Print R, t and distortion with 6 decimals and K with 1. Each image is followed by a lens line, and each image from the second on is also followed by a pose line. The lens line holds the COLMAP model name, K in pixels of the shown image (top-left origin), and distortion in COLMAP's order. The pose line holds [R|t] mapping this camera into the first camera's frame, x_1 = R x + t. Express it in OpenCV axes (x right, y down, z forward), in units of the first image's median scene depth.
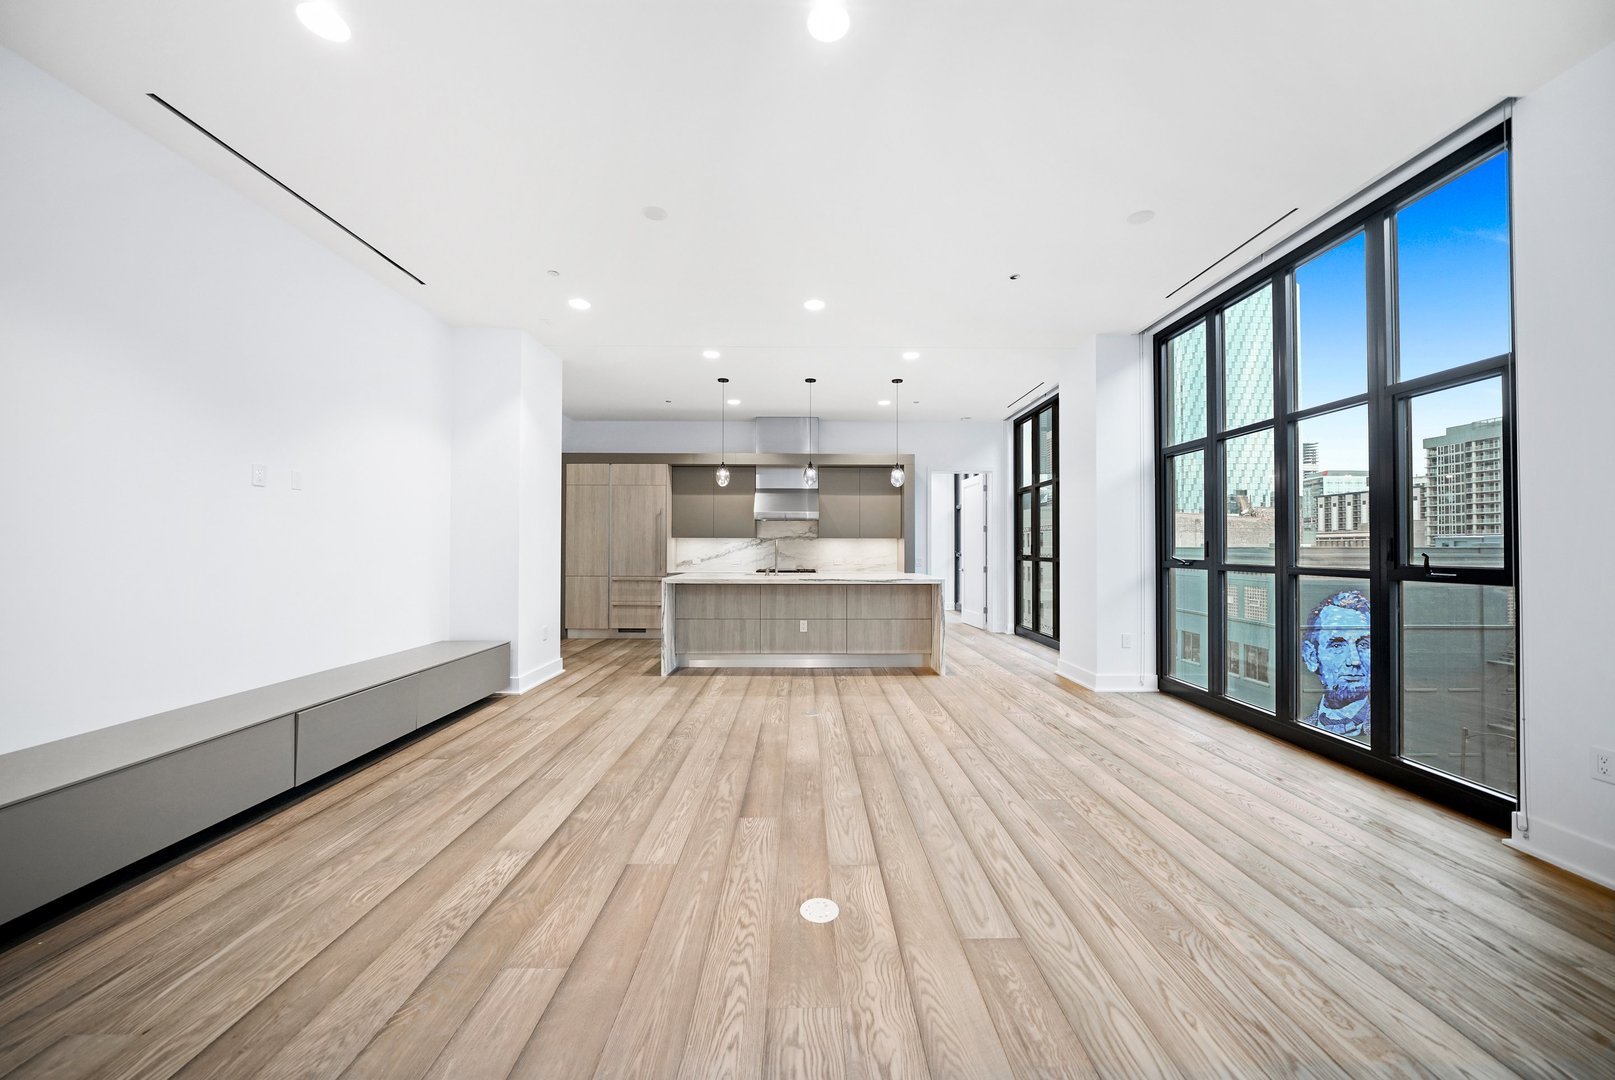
lens RADIAL K [[576.6, 0, 807.5], [0, 576.6, 540.0], [0, 0, 1]] dist [-0.013256, -0.000080]
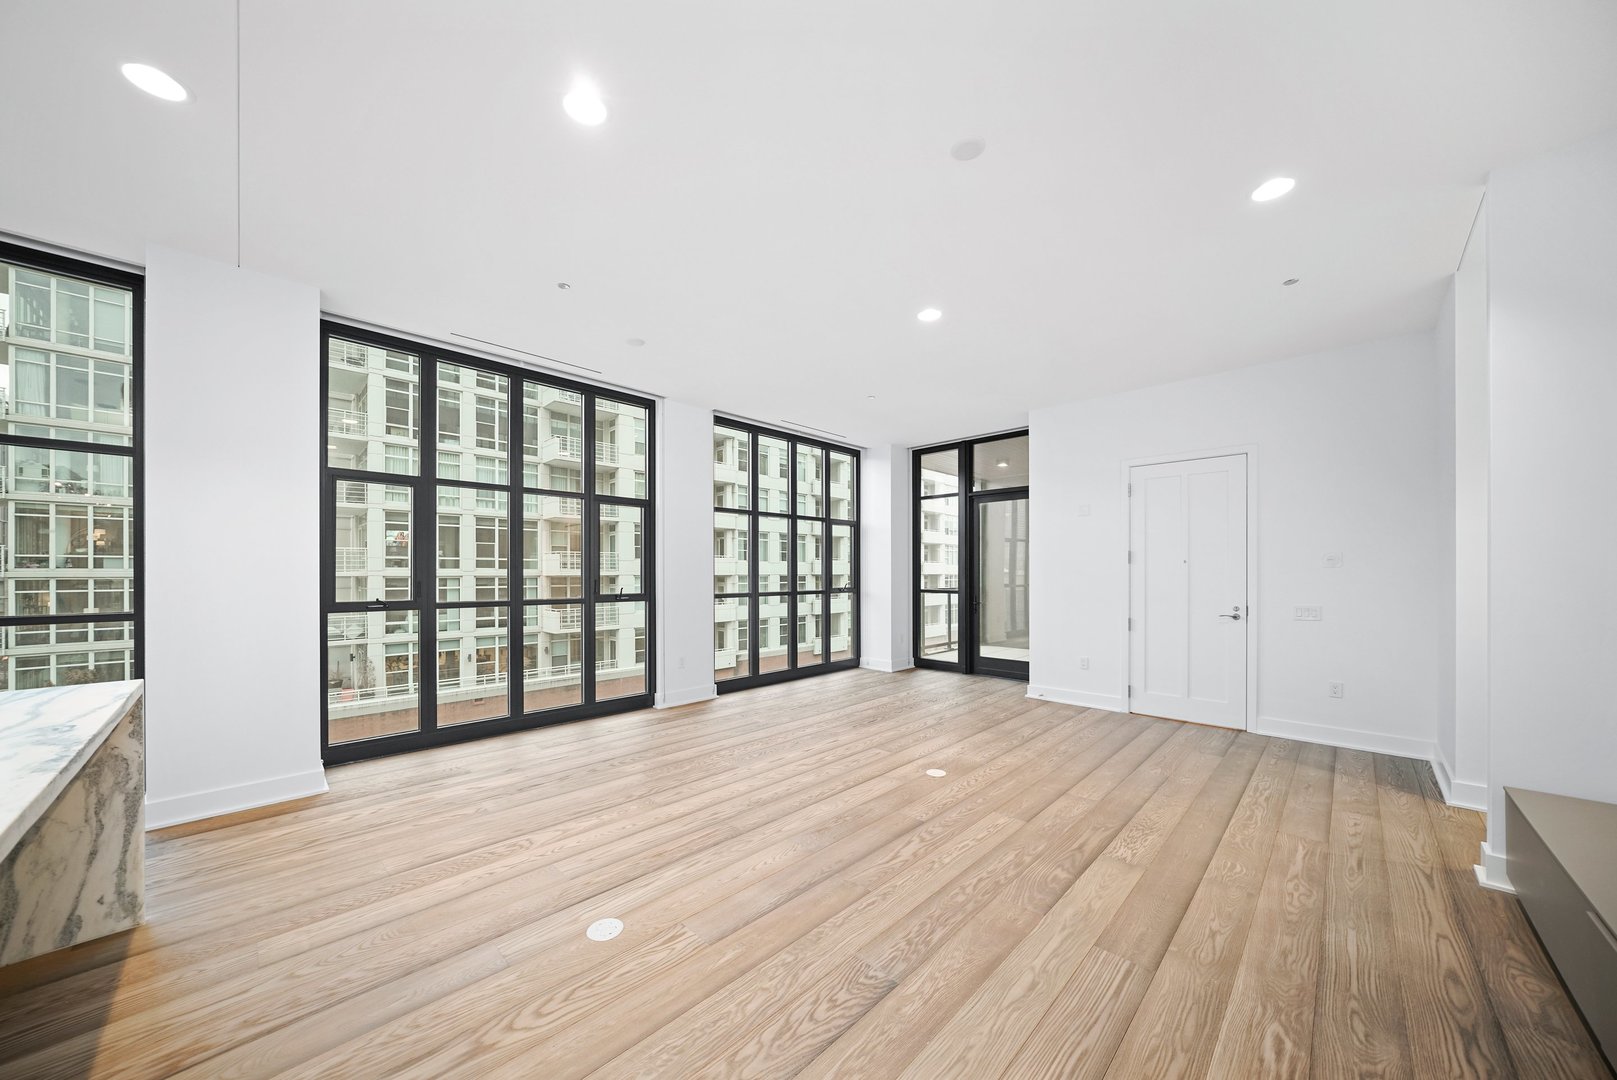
lens RADIAL K [[561.4, 0, 800.4], [0, 561.4, 583.4], [0, 0, 1]] dist [-0.006331, -0.000051]
pose [[-0.704953, -0.014898, 0.709098, -0.366047], [-0.010649, 0.999889, 0.010421, -0.008353], [-0.709174, -0.000205, -0.705033, 0.975207]]
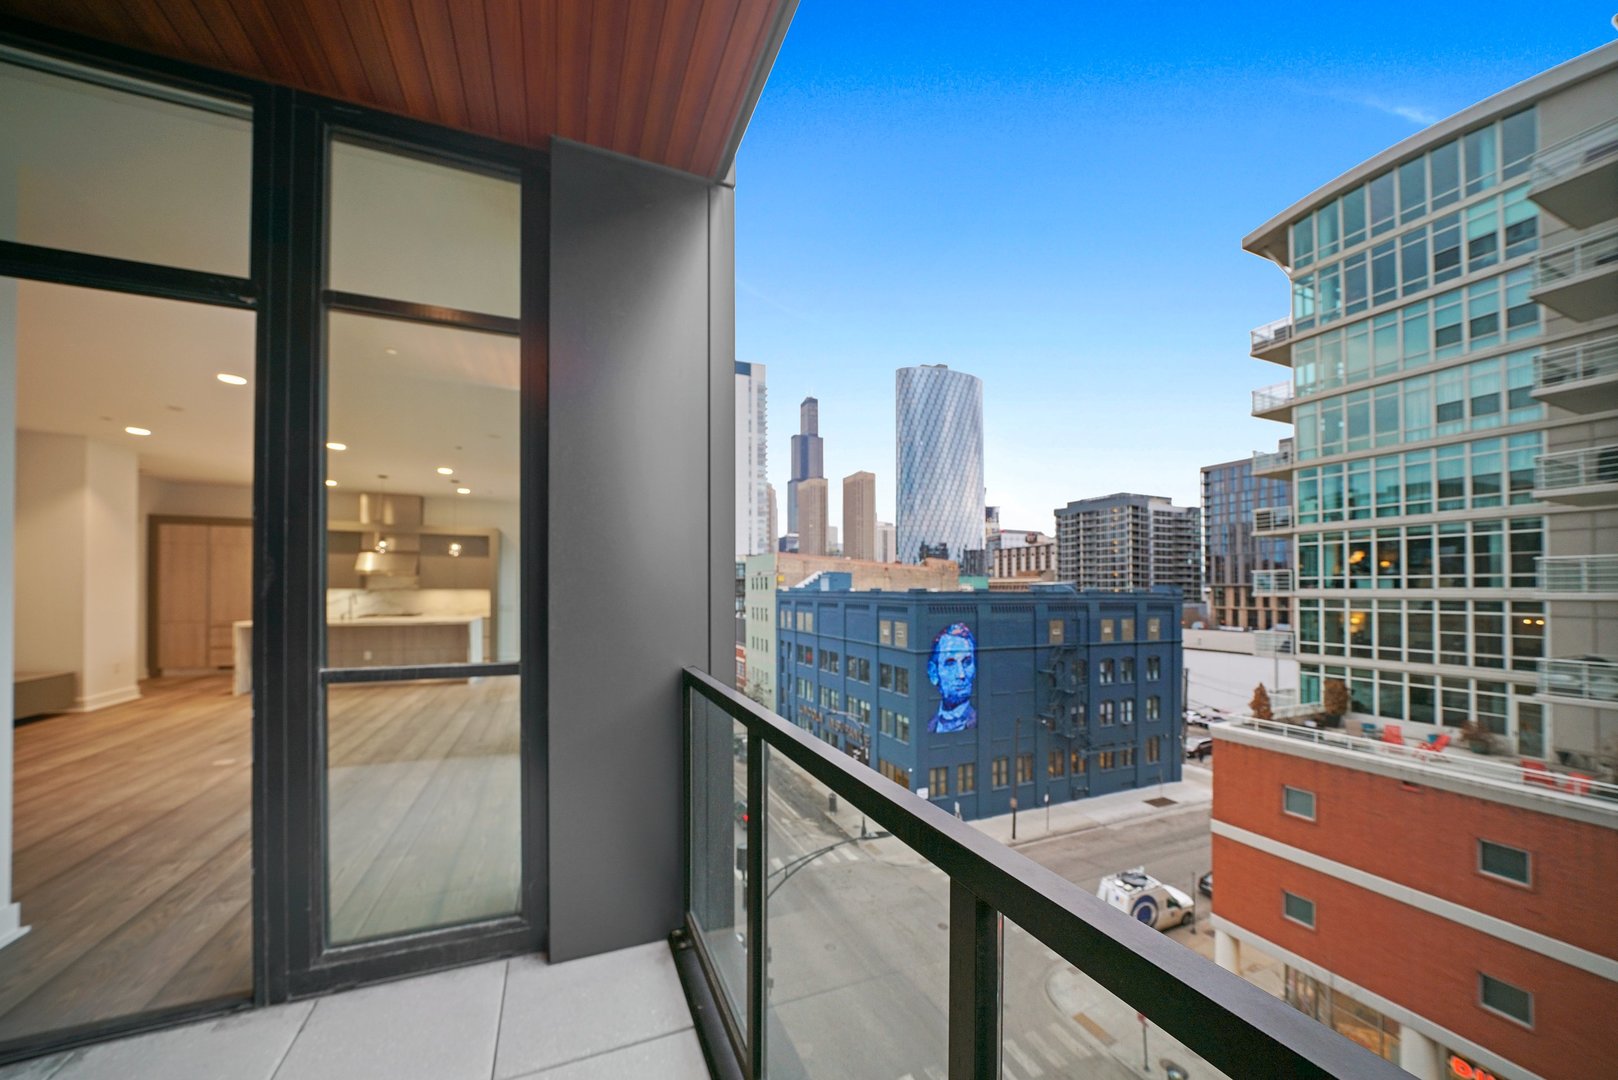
lens RADIAL K [[571.3, 0, 791.6], [0, 571.3, 583.4], [0, 0, 1]] dist [-0.018217, 0.002946]
pose [[0.928016, 0.006416, 0.372485, 0.476686], [-0.007775, 0.999967, 0.002147, -0.039715], [-0.372459, -0.004888, 0.928036, -0.723697]]
